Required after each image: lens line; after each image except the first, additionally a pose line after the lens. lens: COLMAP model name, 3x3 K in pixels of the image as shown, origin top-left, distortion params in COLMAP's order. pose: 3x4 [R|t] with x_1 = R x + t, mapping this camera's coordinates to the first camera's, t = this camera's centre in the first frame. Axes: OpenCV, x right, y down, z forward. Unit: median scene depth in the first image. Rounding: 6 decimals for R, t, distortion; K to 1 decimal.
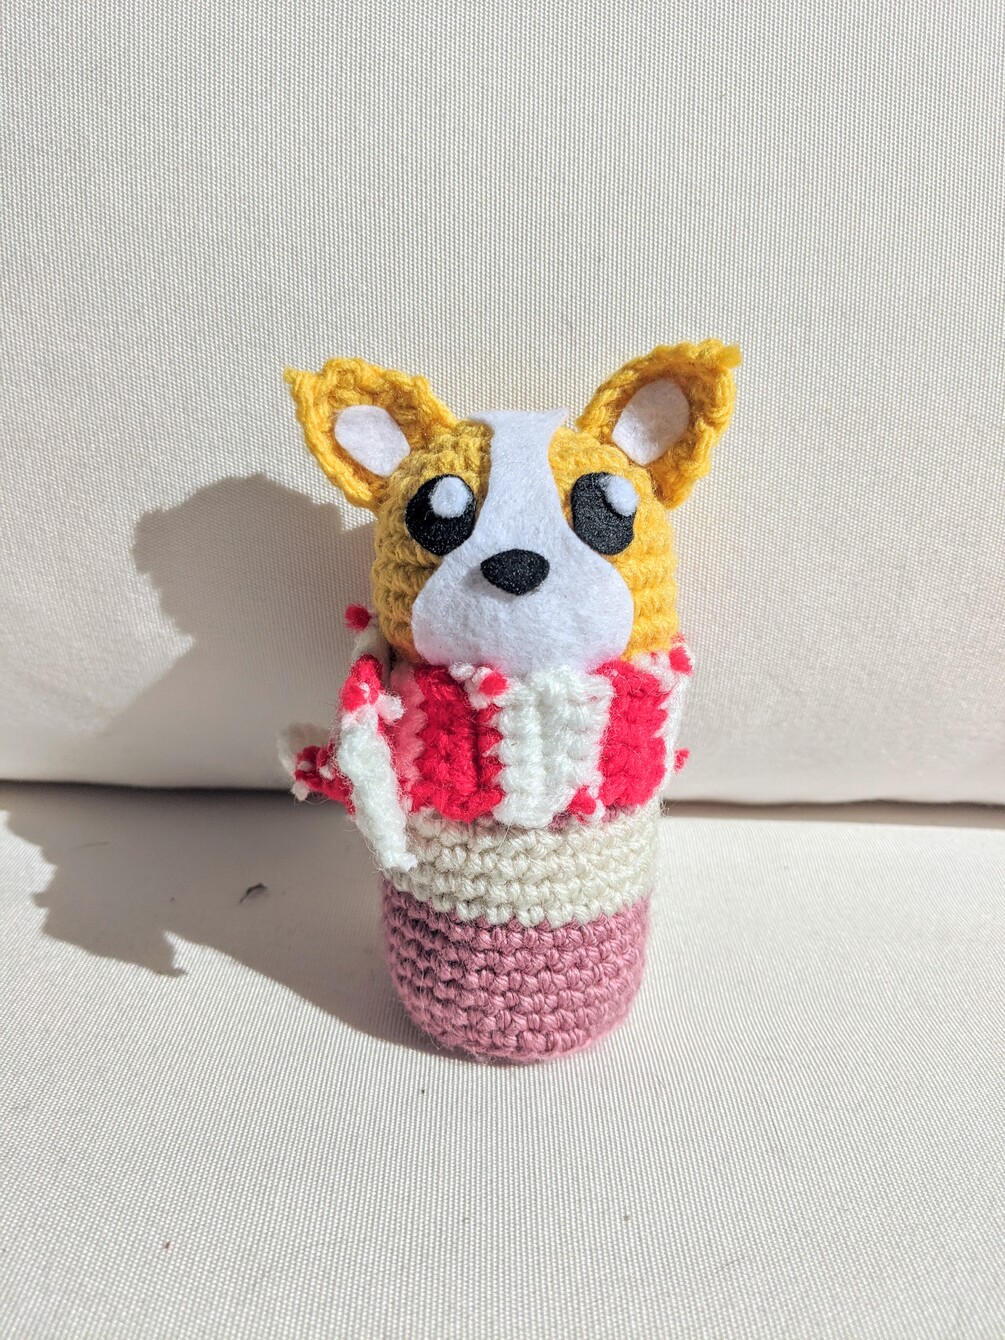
lens RADIAL K [[1033.6, 0, 456.4], [0, 1033.6, 640.1], [0, 0, 1]] dist [-0.060181, -0.006394]
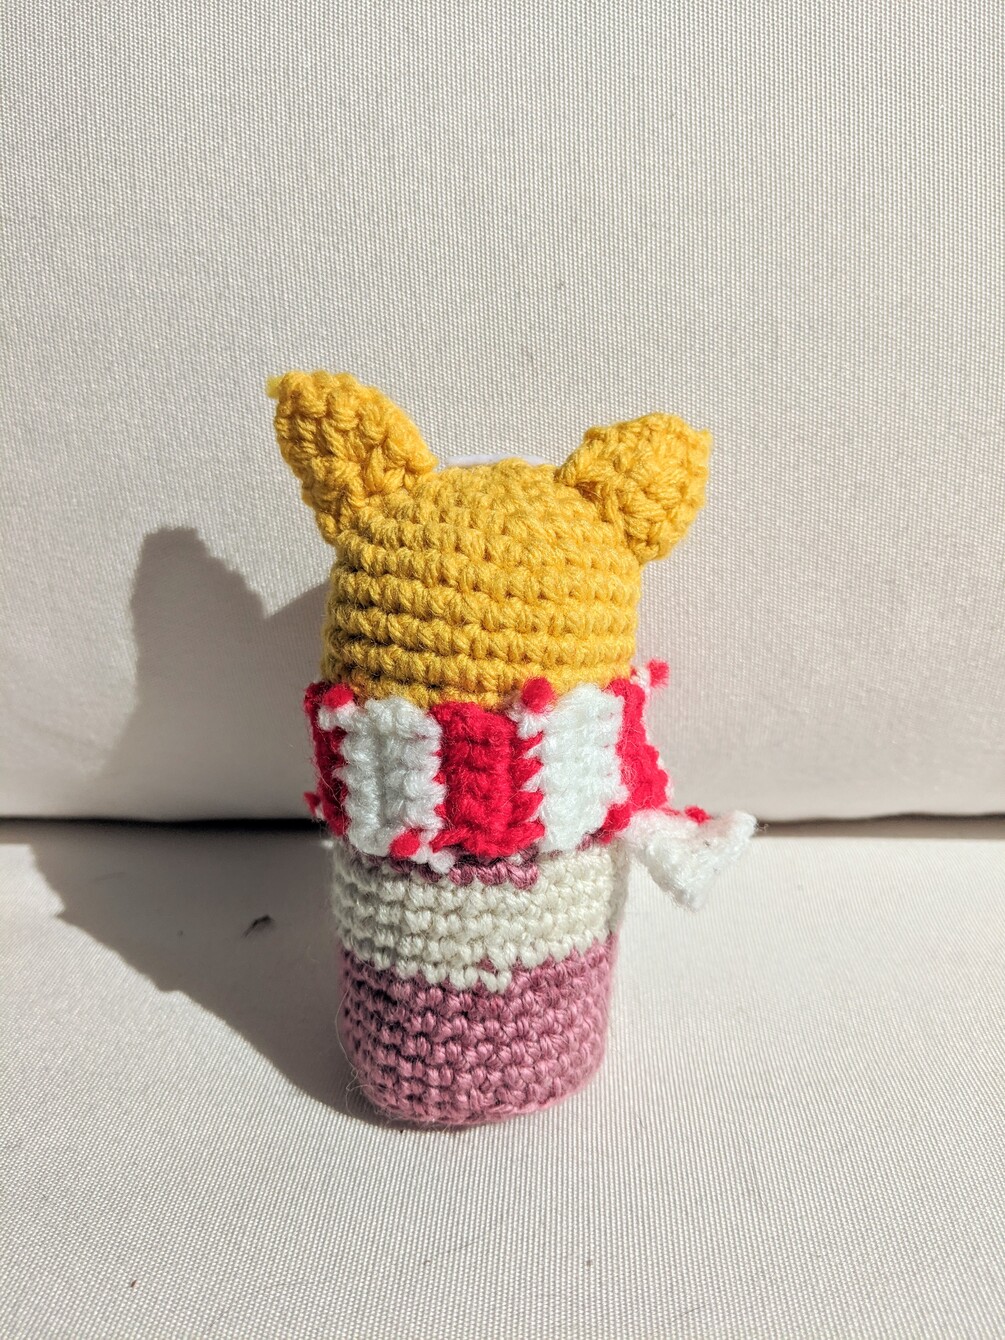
lens RADIAL K [[1033.6, 0, 536.6], [0, 1033.6, 610.6], [0, 0, 1]] dist [-0.060181, -0.006394]
pose [[0.996727, -0.039037, -0.070786, 0.208209], [0.038381, 0.999207, -0.010605, -0.057919], [0.071143, 0.007853, 0.997435, 0.006782]]
